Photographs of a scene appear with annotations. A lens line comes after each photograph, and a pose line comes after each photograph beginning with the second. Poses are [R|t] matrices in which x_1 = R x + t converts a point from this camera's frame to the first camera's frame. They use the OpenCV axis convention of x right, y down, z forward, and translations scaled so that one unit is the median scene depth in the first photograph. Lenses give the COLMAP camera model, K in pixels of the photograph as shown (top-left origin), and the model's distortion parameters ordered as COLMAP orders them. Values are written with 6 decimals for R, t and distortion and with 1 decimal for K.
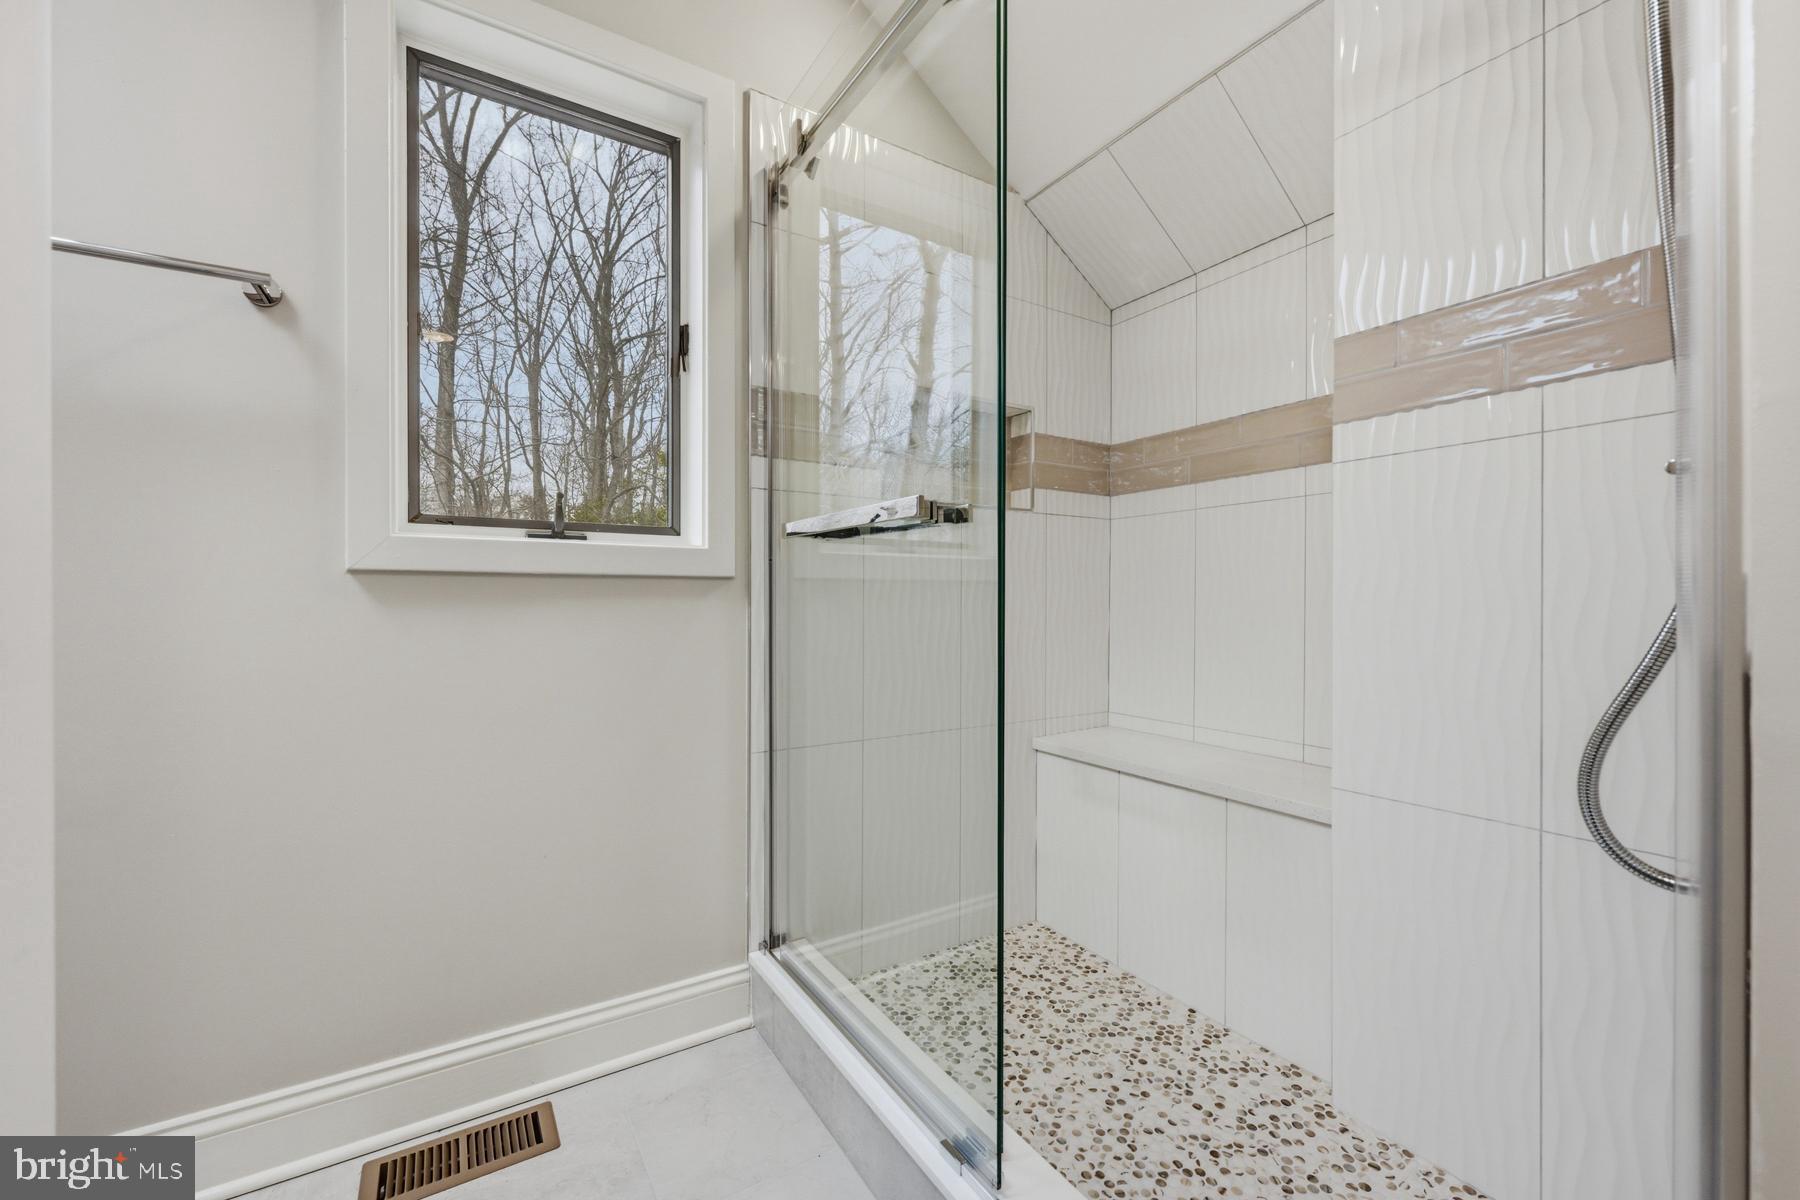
lens RADIAL K [[714.0, 0, 895.5], [0, 714.0, 600.6], [0, 0, 1]] dist [0.000048, -0.000543]
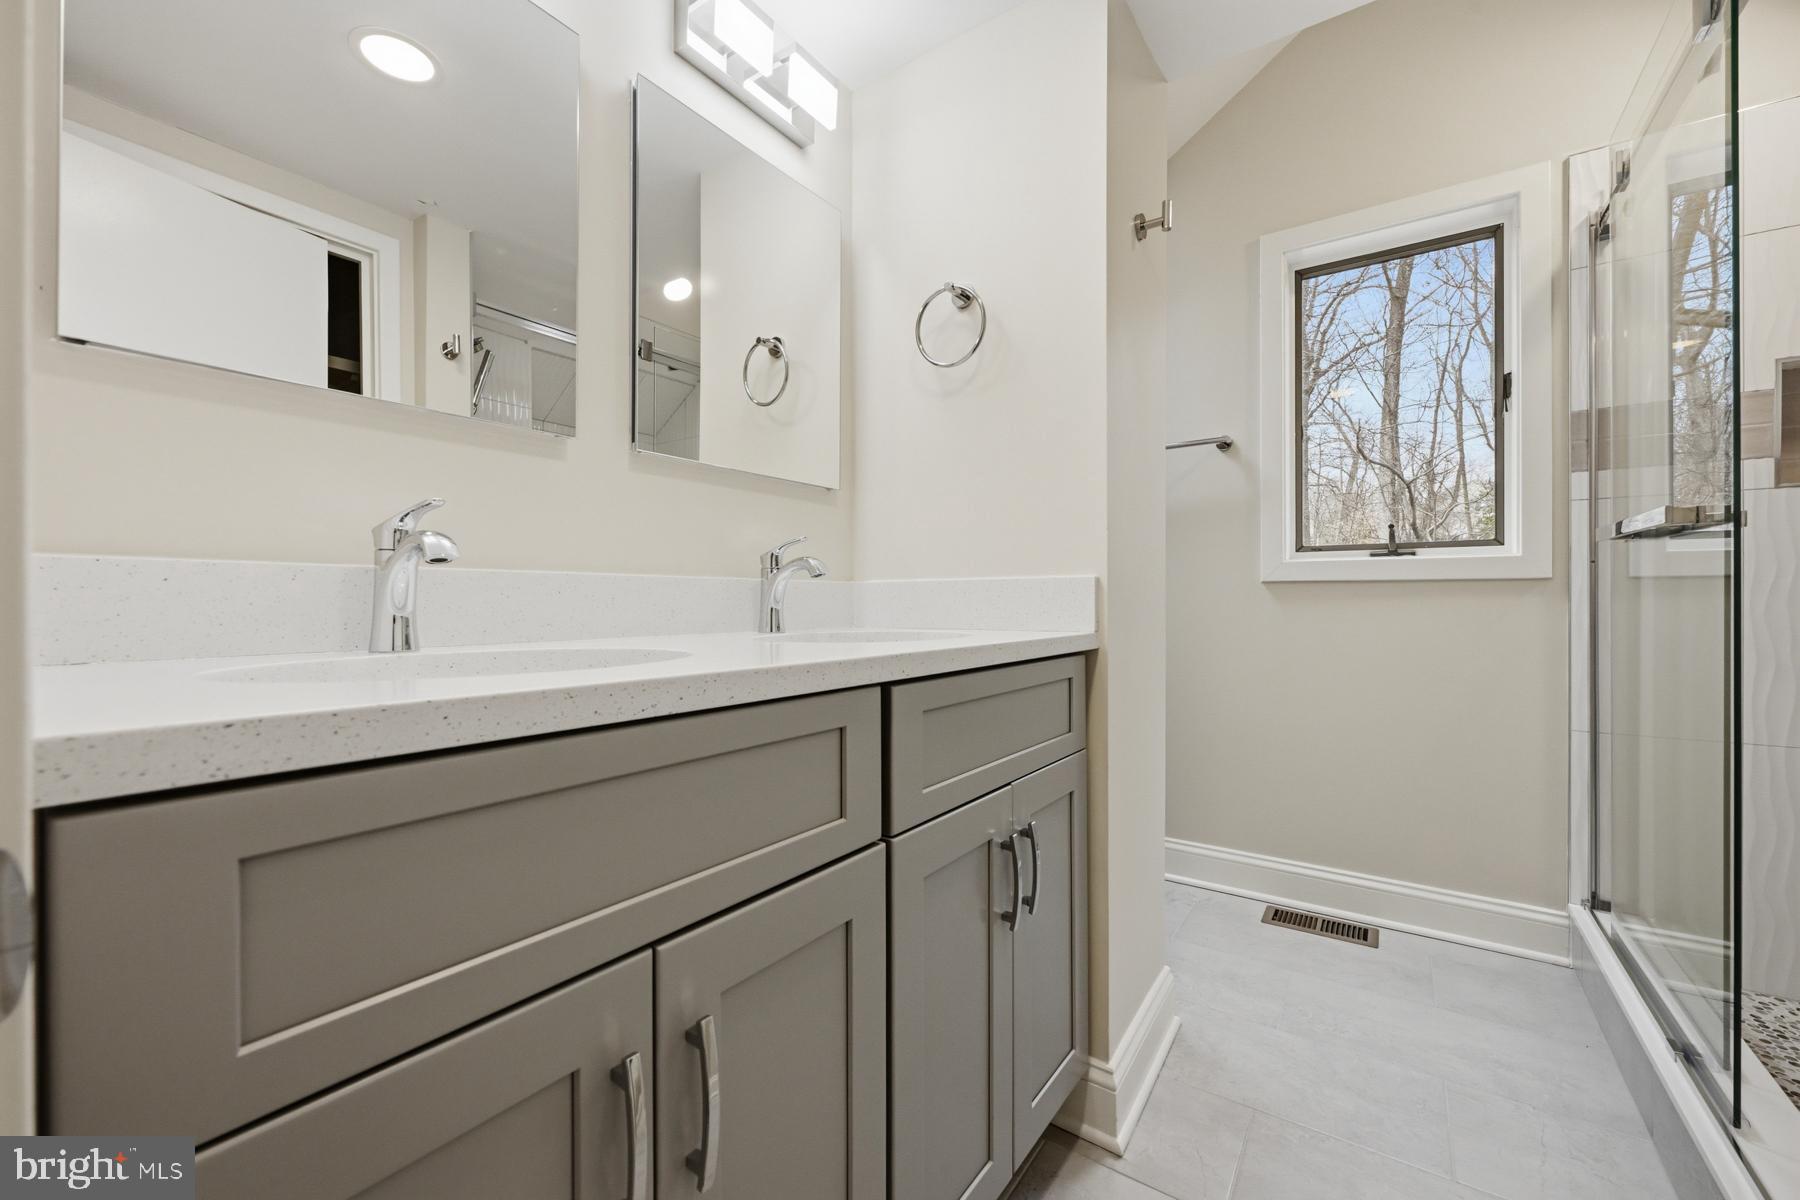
lens RADIAL K [[714.0, 0, 898.3], [0, 714.0, 601.9], [0, 0, 1]] dist [0.000048, -0.000543]
pose [[0.386962, 0.001343, -0.922095, 0.439567], [-0.001684, 0.999998, 0.000749, 0.006806], [0.922094, 0.001263, 0.386964, -0.446333]]
